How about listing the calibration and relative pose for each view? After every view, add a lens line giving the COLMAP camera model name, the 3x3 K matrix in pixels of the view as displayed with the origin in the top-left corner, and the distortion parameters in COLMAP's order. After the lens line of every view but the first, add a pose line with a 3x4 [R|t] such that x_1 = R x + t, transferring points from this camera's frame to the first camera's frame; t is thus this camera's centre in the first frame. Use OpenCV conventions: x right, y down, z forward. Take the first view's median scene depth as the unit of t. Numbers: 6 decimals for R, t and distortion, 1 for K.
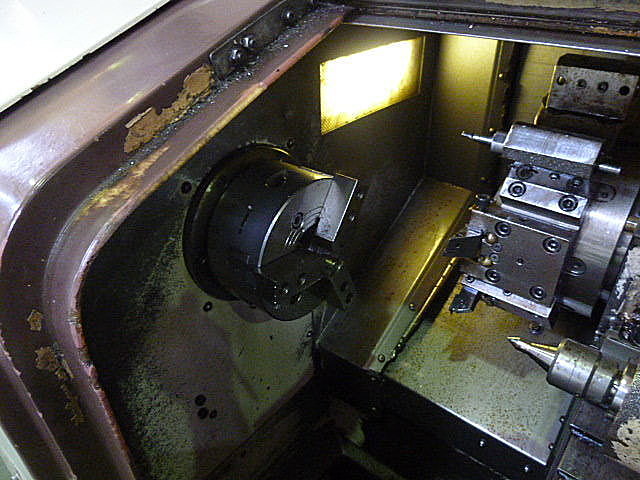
lens RADIAL K [[481.1, 0, 321.3], [0, 481.1, 243.2], [0, 0, 1]] dist [-0.031056, 0.007275]
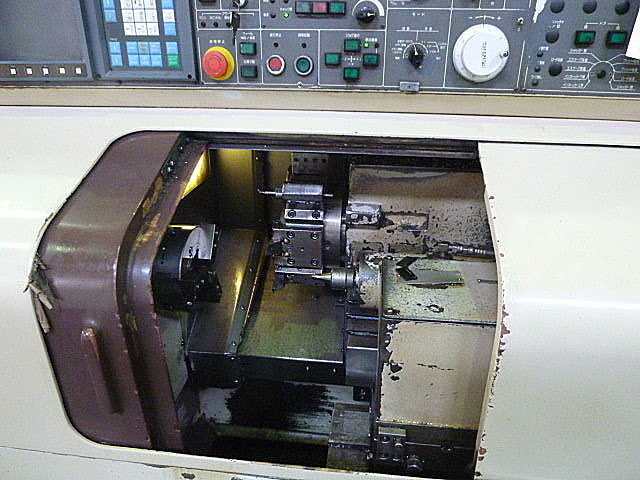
lens RADIAL K [[481.1, 0, 320.4], [0, 481.1, 242.0], [0, 0, 1]] dist [-0.031056, 0.007275]
pose [[0.844344, -0.199871, 0.497127, -0.525632], [0.272413, 0.959088, -0.077077, 0.192234], [-0.461383, 0.200503, 0.864248, -0.791061]]
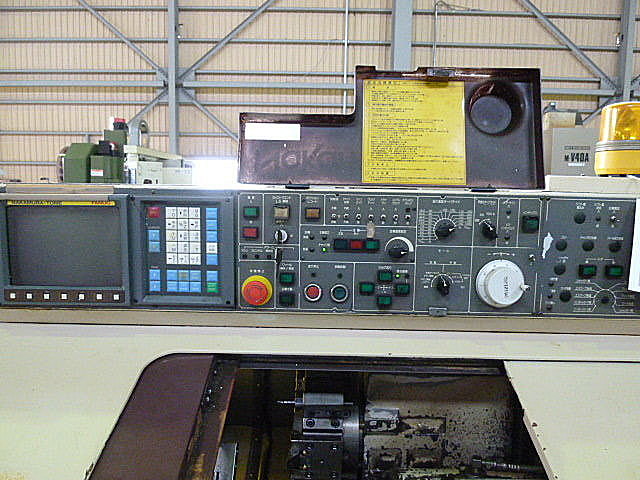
lens RADIAL K [[481.1, 0, 320.3], [0, 481.1, 242.9], [0, 0, 1]] dist [-0.031056, 0.007275]
pose [[0.782581, -0.042023, 0.621129, -0.757985], [0.310144, 0.891411, -0.330451, -0.110194], [-0.539795, 0.451244, 0.710634, -0.764592]]
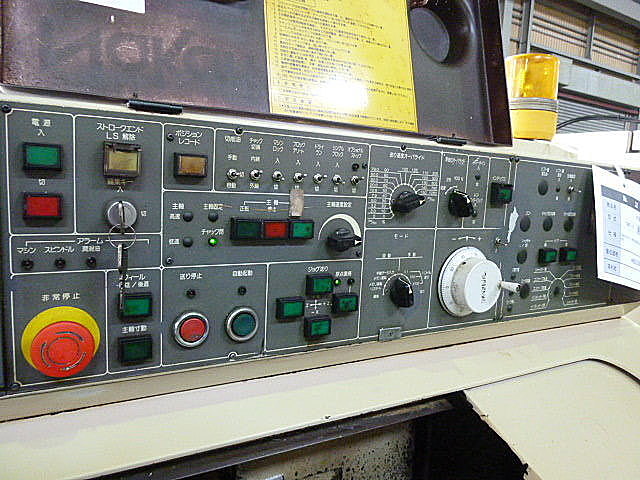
lens RADIAL K [[481.1, 0, 320.8], [0, 481.1, 243.2], [0, 0, 1]] dist [-0.031056, 0.007275]
pose [[0.353423, -0.090328, 0.931092, -0.425913], [0.451996, 0.887920, -0.085429, -0.468138], [-0.819019, 0.451042, 0.354640, -0.041289]]
